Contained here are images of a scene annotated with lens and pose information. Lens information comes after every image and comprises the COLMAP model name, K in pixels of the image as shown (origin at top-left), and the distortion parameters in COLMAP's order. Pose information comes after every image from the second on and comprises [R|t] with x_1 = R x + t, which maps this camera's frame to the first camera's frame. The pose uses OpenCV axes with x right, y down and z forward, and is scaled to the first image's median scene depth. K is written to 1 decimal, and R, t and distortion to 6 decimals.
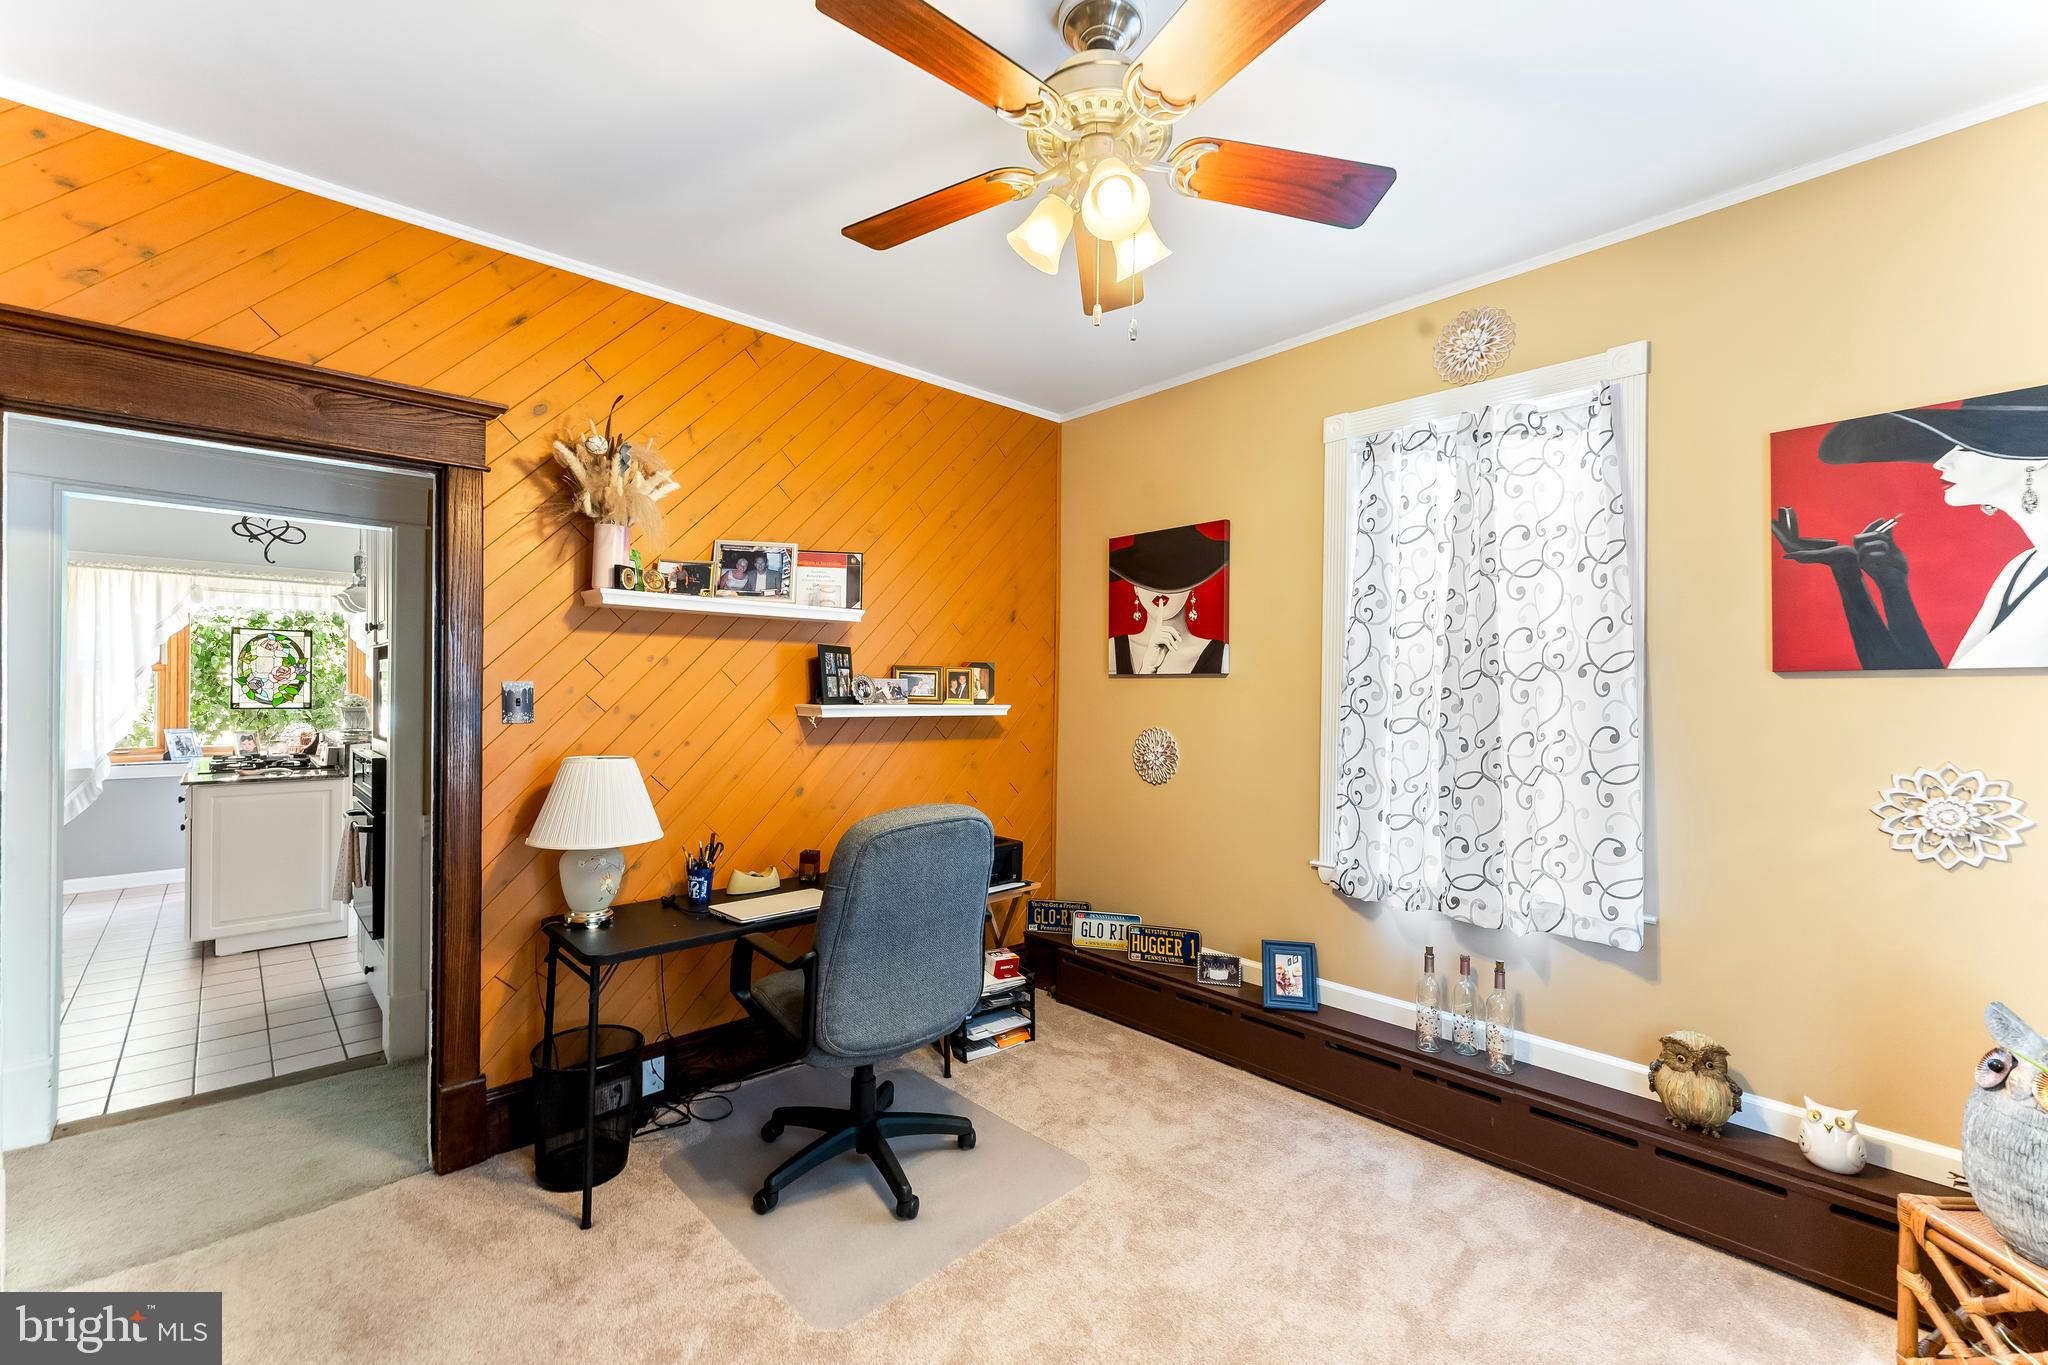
lens RADIAL K [[852.3, 0, 1024.3], [0, 852.3, 692.1], [0, 0, 1]] dist [0.007495, 0.000679]
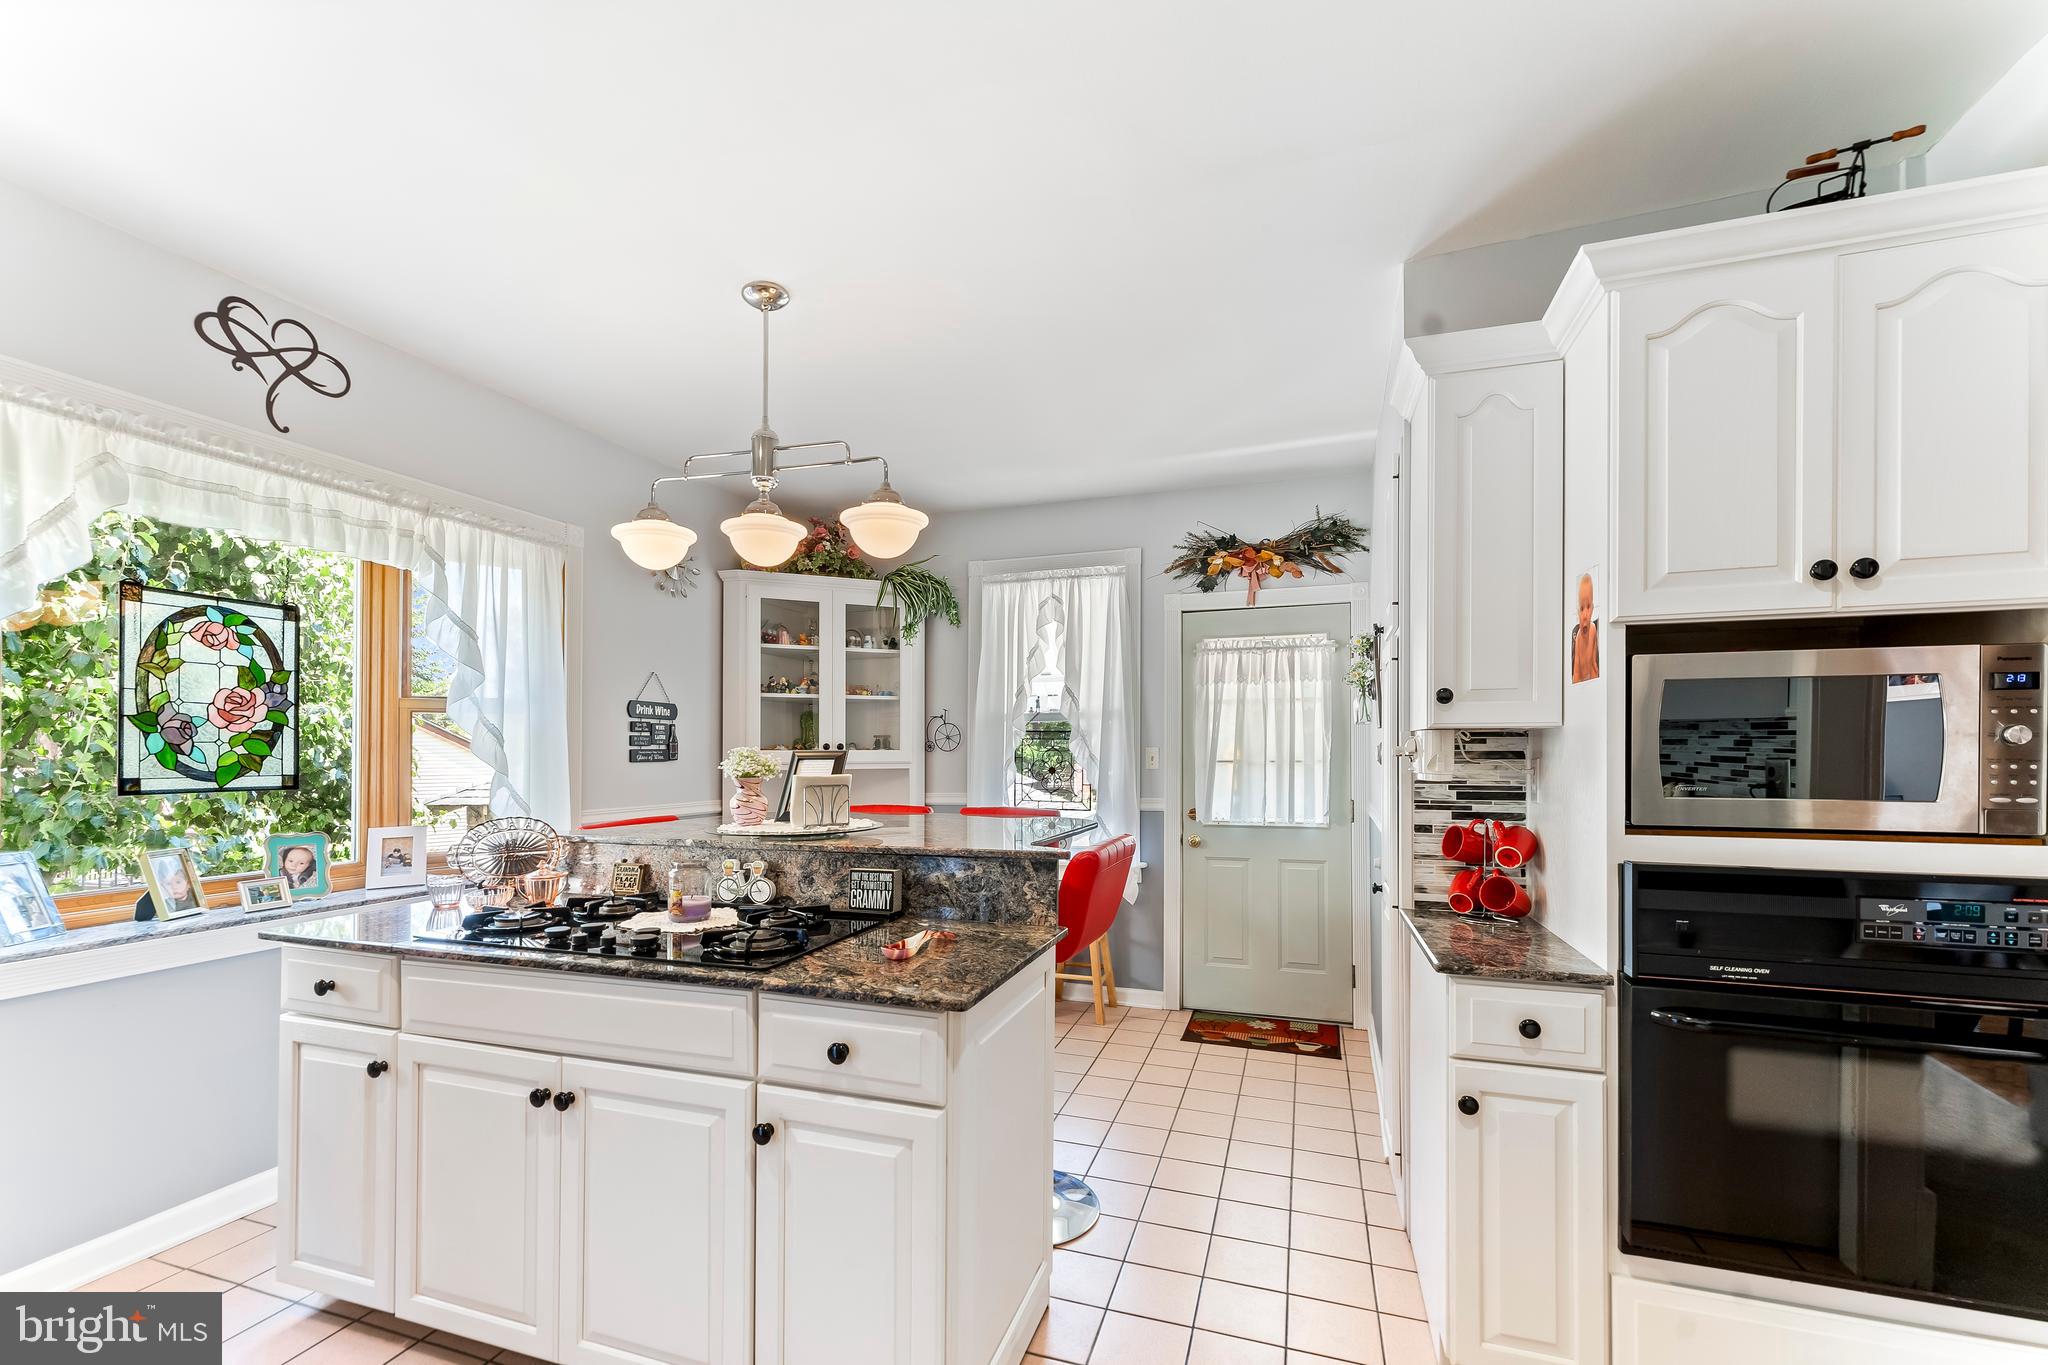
lens RADIAL K [[852.3, 0, 998.3], [0, 852.3, 755.6], [0, 0, 1]] dist [0.007495, 0.000679]
pose [[0.886728, -0.002809, 0.462284, -0.737971], [-0.002701, 0.999933, 0.011257, -0.003190], [-0.462284, -0.011231, 0.886661, 0.465445]]
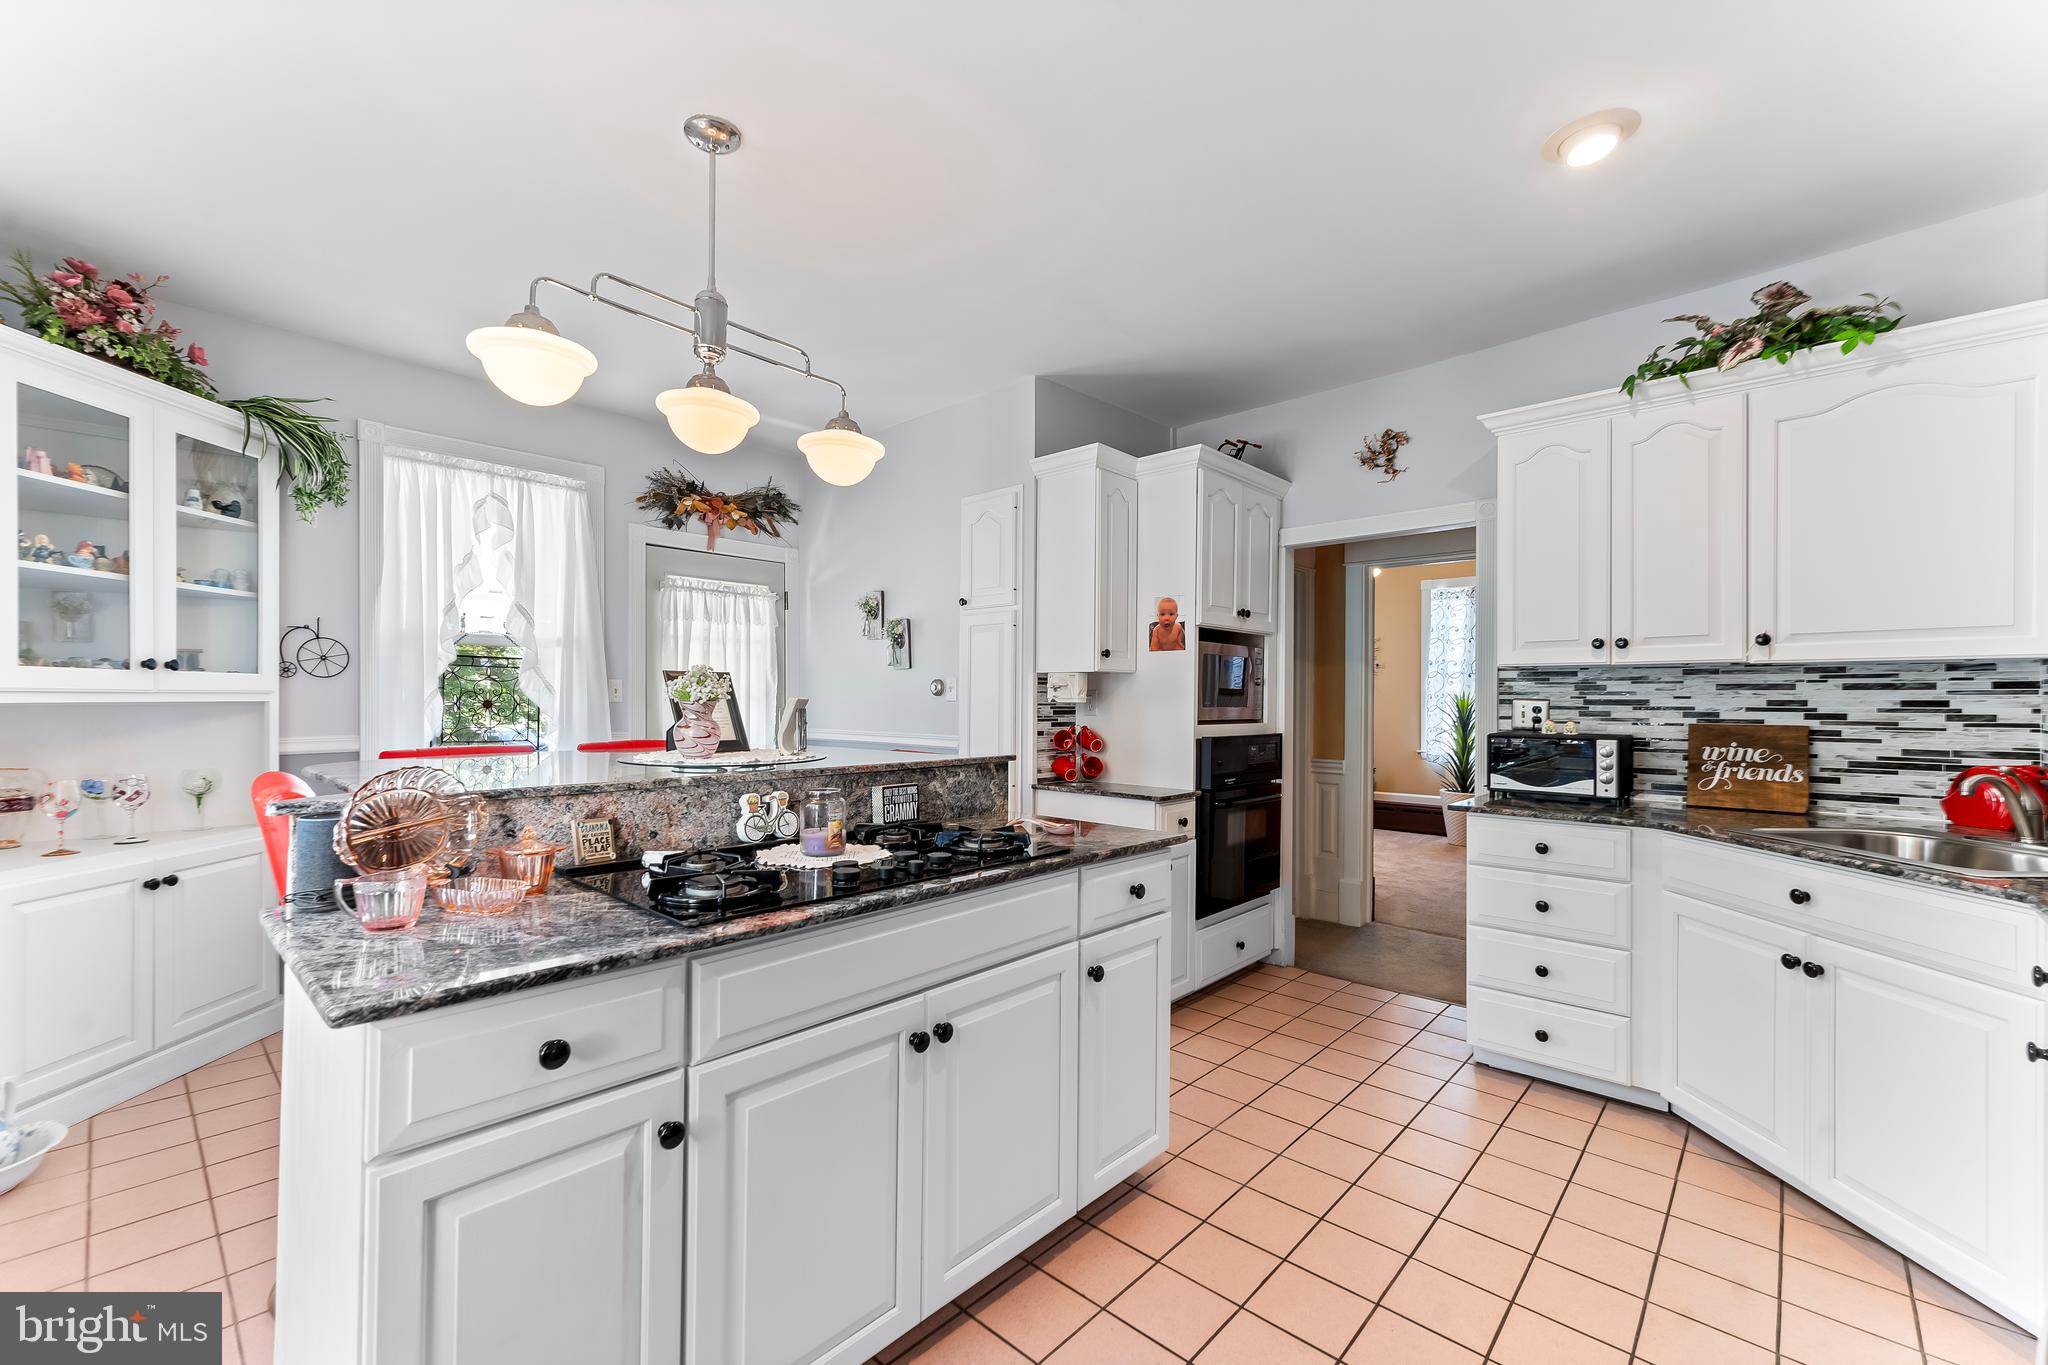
lens RADIAL K [[852.3, 0, 1007.3], [0, 852.3, 694.1], [0, 0, 1]] dist [0.007495, 0.000679]
pose [[-0.065498, 0.006015, 0.997835, -0.968520], [-0.015715, 0.999852, -0.007059, 0.007794], [-0.997729, -0.016143, -0.065393, 0.737220]]
